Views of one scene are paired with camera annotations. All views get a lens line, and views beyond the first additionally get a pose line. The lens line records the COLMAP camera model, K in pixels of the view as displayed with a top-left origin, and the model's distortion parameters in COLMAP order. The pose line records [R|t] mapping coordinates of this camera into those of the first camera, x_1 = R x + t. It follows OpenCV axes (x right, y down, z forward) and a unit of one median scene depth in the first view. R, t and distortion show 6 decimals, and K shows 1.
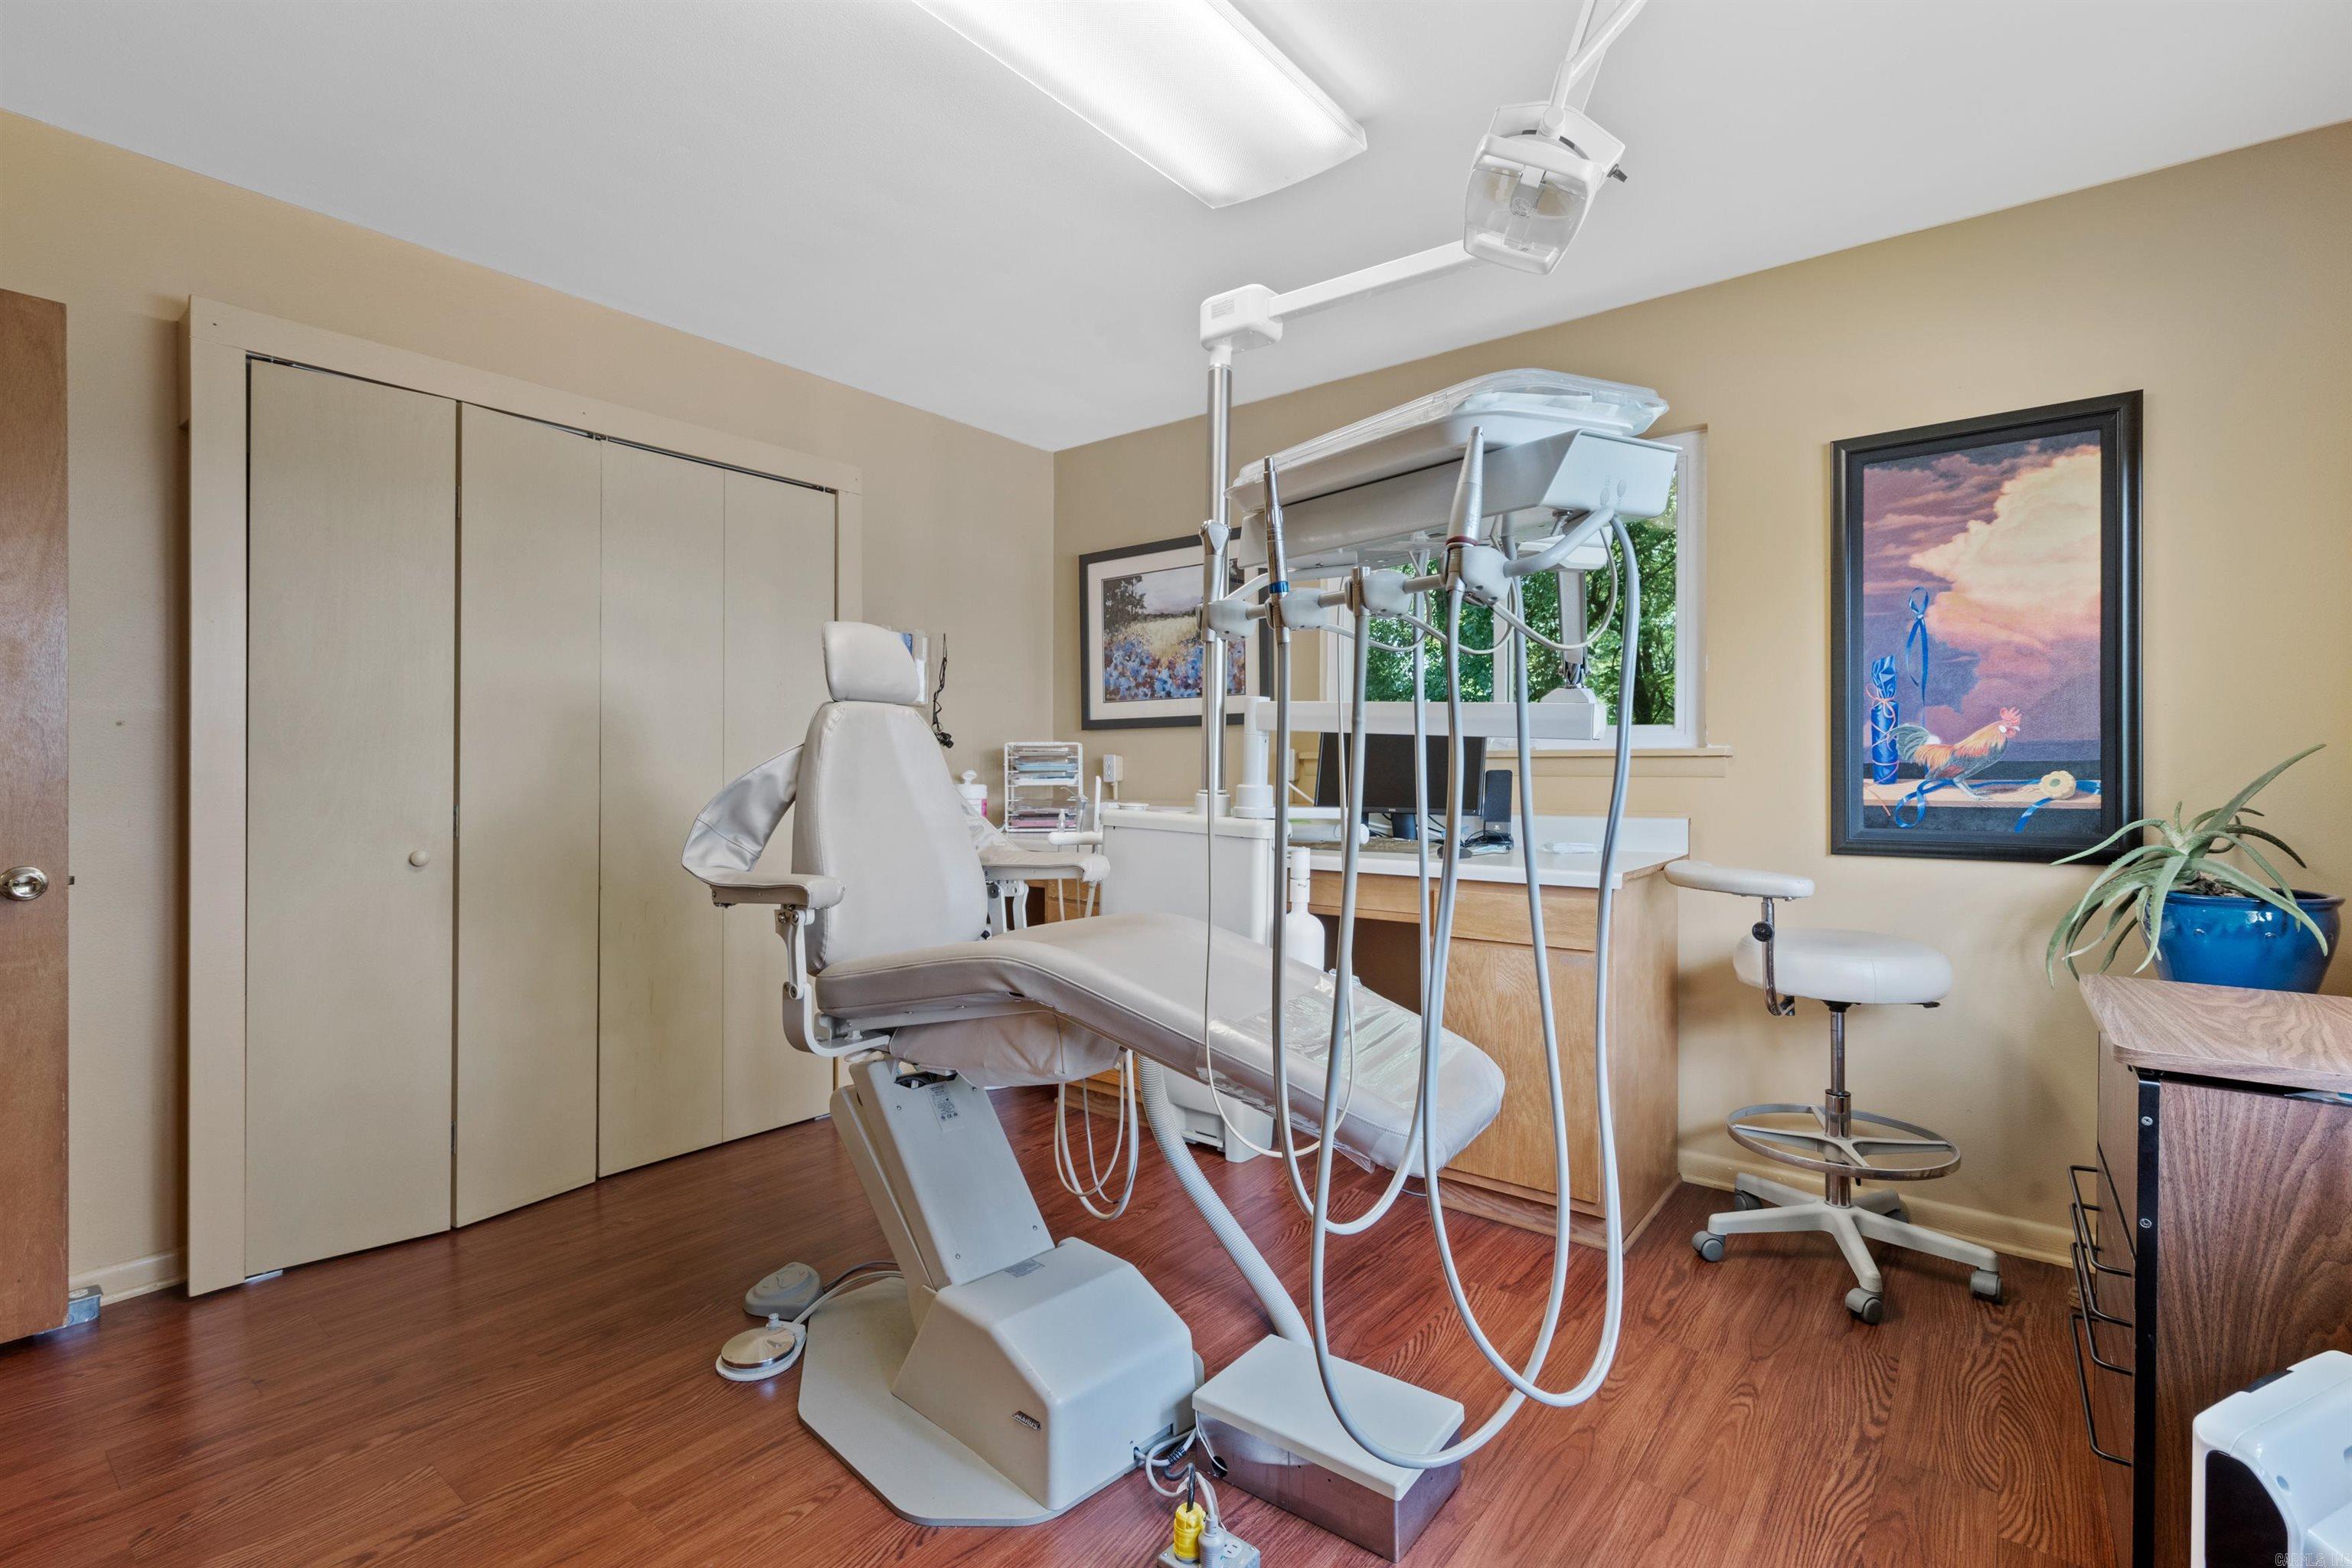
lens RADIAL K [[1076.6, 0, 1178.0], [0, 1076.6, 774.1], [0, 0, 1]] dist [-0.003331, 0.001021]
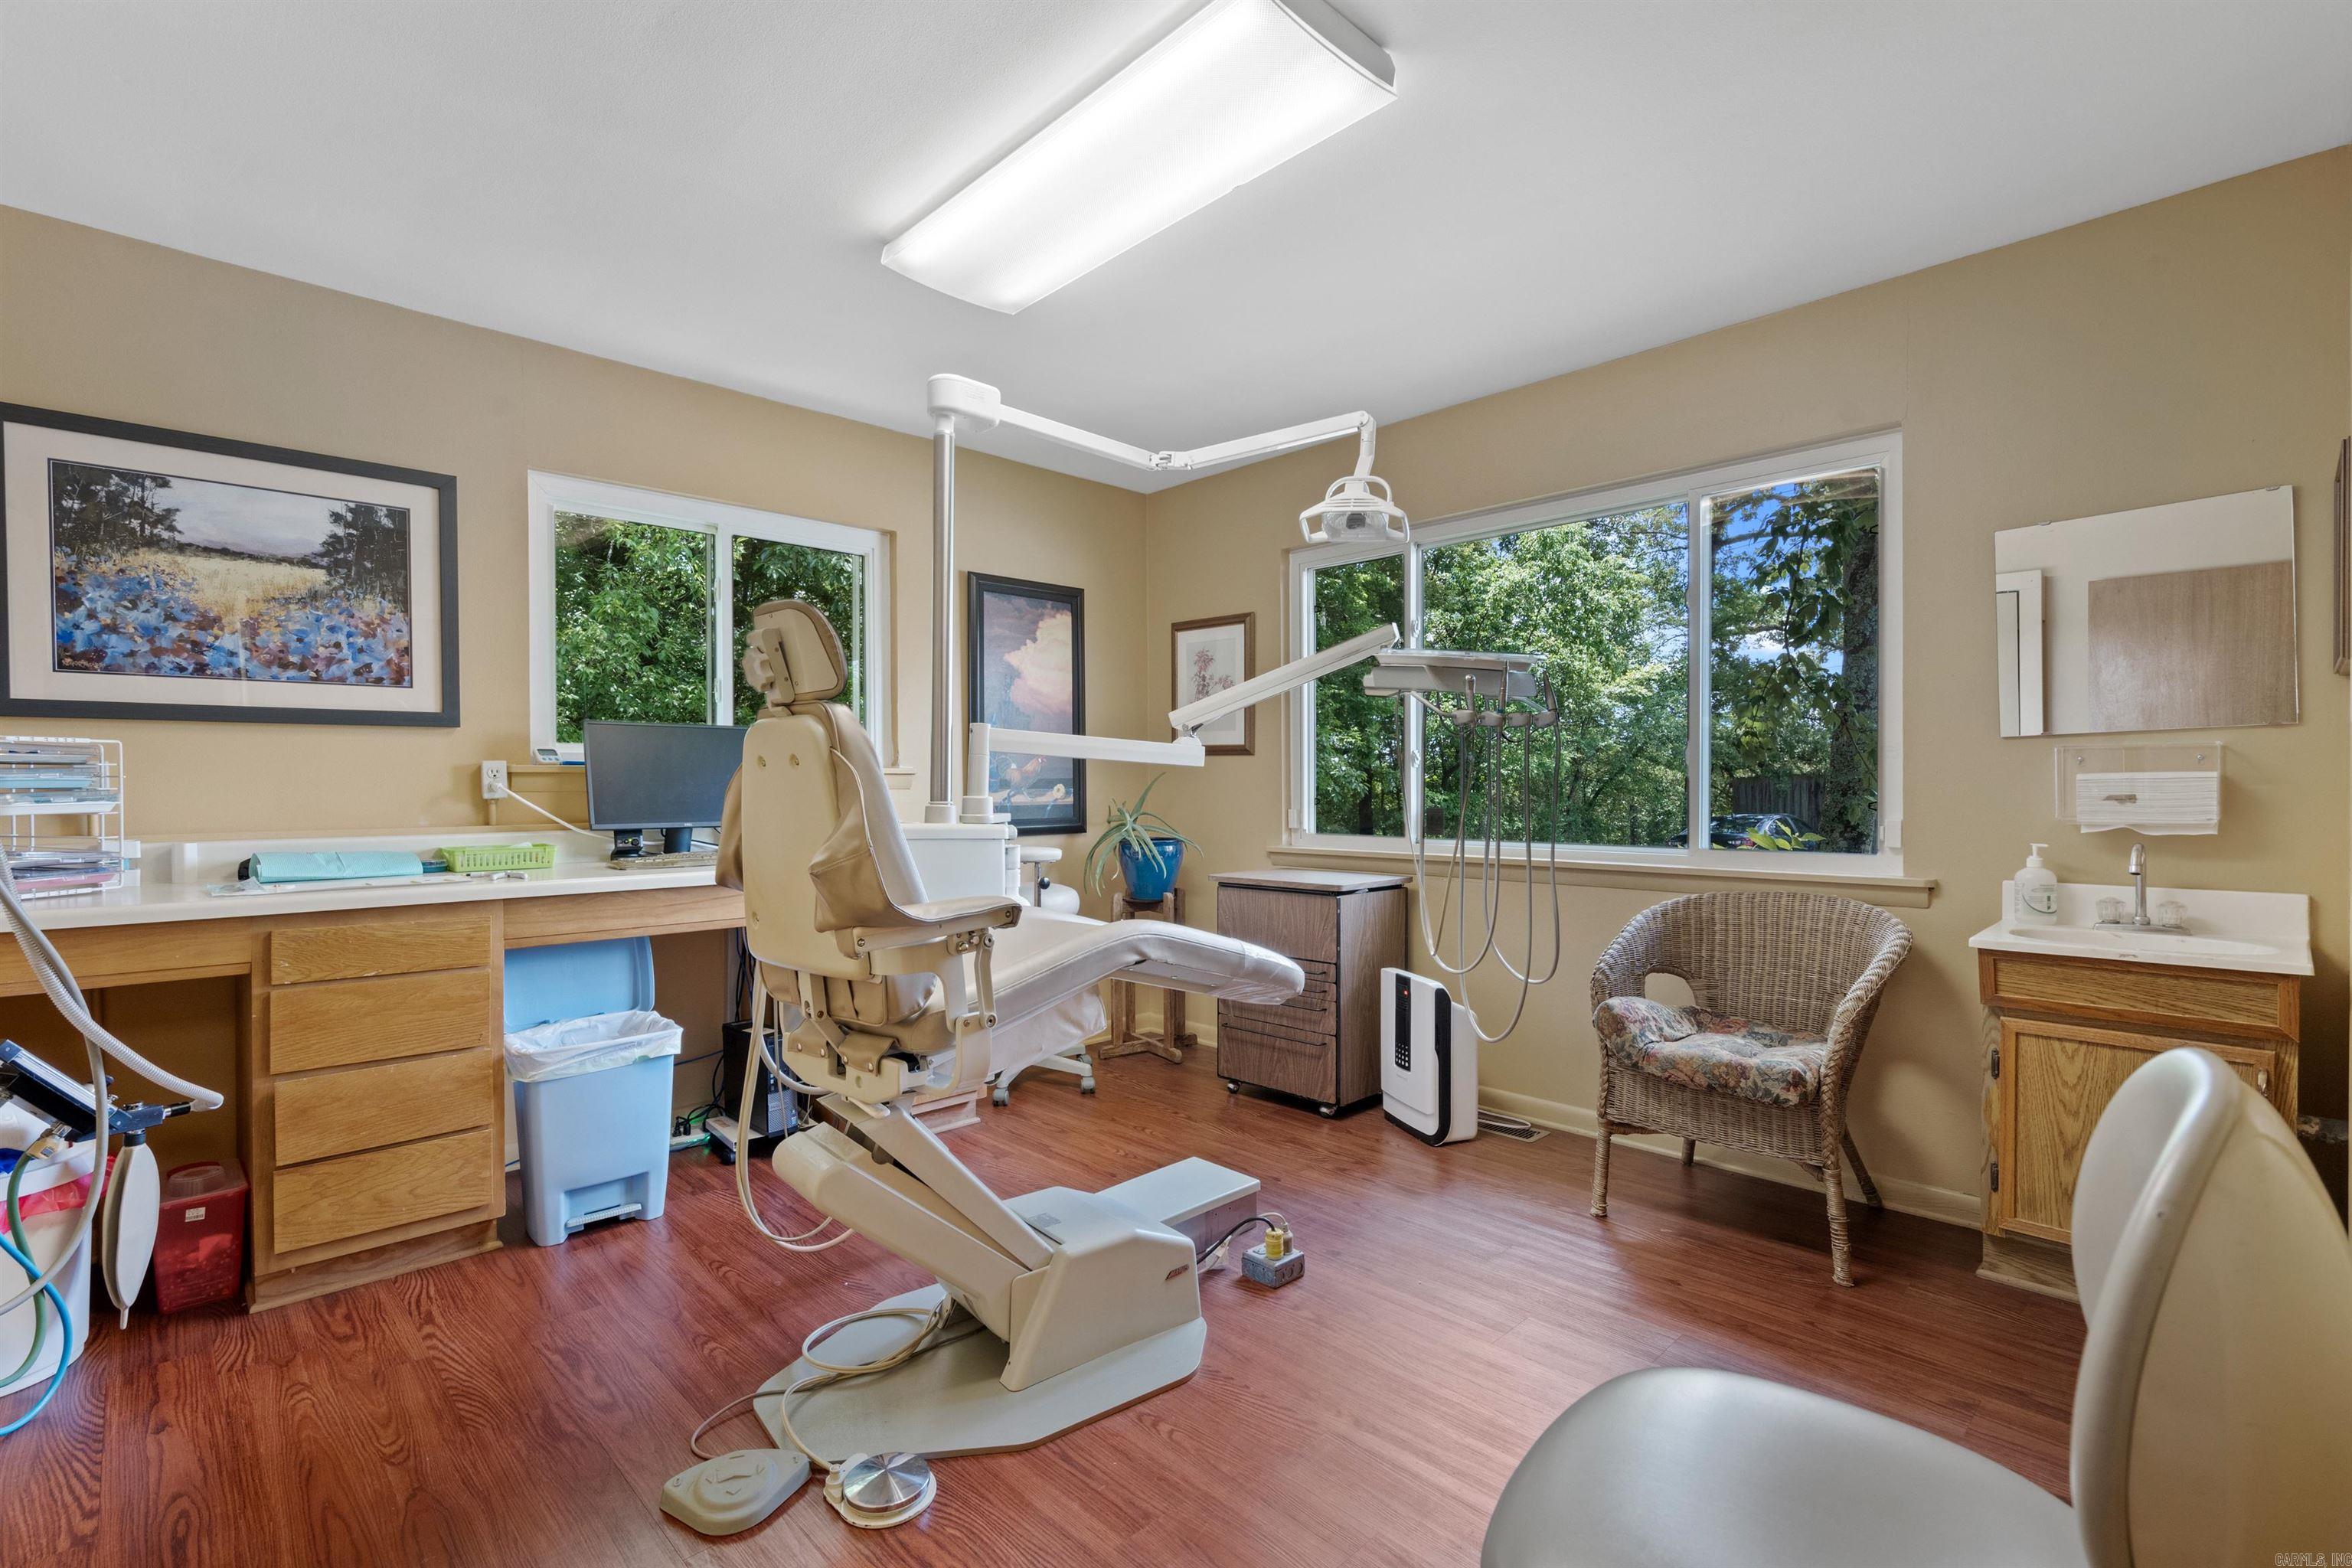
lens RADIAL K [[1076.6, 0, 1177.9], [0, 1076.6, 786.4], [0, 0, 1]] dist [-0.003331, 0.001021]
pose [[0.130009, -0.004019, 0.991505, -0.604274], [0.005740, 0.999978, 0.003300, -0.002217], [-0.991496, 0.005262, 0.130030, 0.340617]]
